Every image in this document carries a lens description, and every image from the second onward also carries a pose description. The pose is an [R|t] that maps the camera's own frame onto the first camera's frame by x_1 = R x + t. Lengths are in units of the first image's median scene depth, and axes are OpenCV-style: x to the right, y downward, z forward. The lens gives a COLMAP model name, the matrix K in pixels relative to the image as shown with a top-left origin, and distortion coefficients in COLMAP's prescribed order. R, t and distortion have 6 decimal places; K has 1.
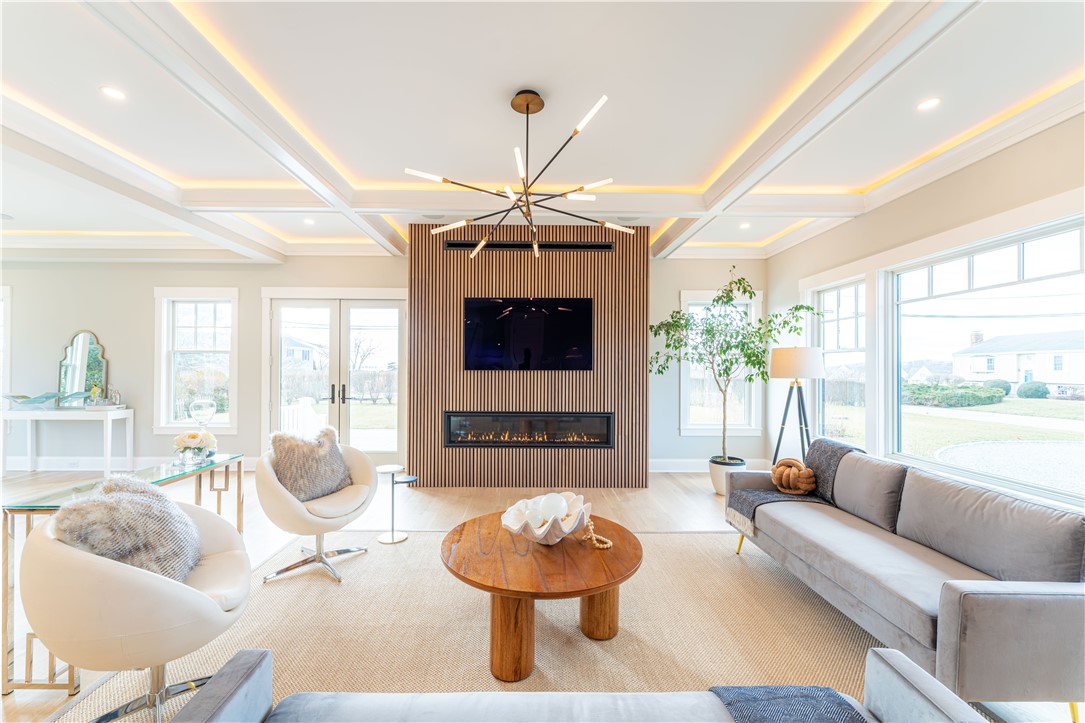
lens RADIAL K [[443.8, 0, 541.4], [0, 443.8, 365.6], [0, 0, 1]] dist [-0.000047, -0.000150]
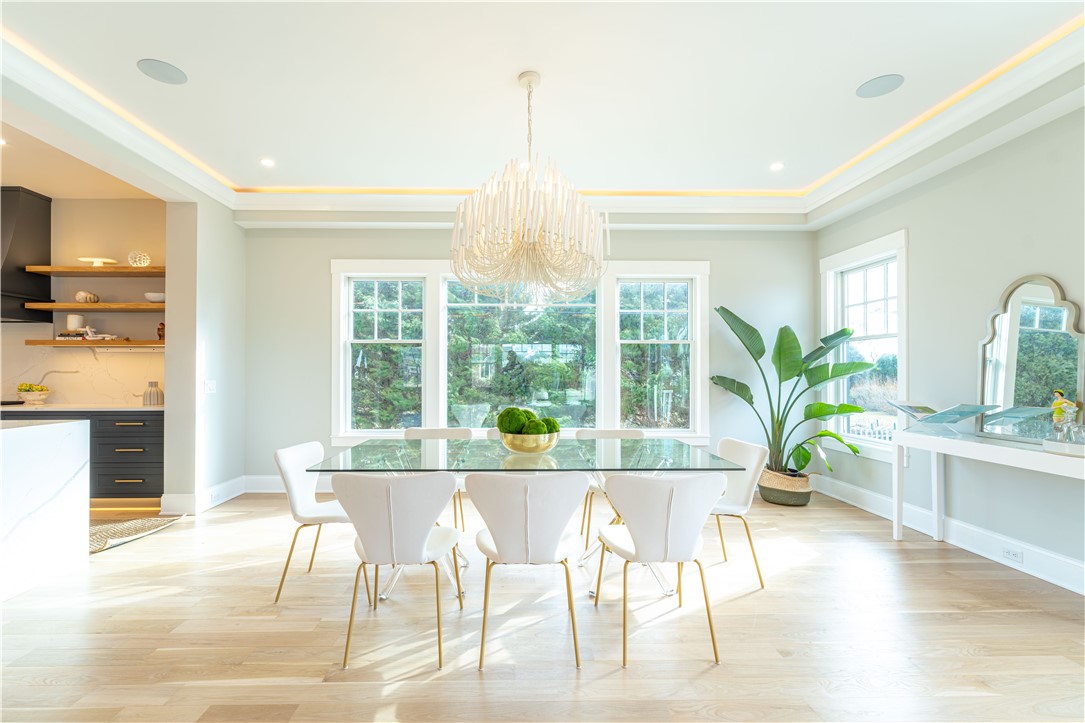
lens RADIAL K [[479.4, 0, 540.9], [0, 479.4, 371.5], [0, 0, 1]] dist [-0.000828, 0.000014]
pose [[0.022902, -0.012566, -0.999659, -0.539841], [0.003149, 0.999917, -0.012497, 0.026511], [0.999733, -0.002862, 0.022940, 0.472481]]
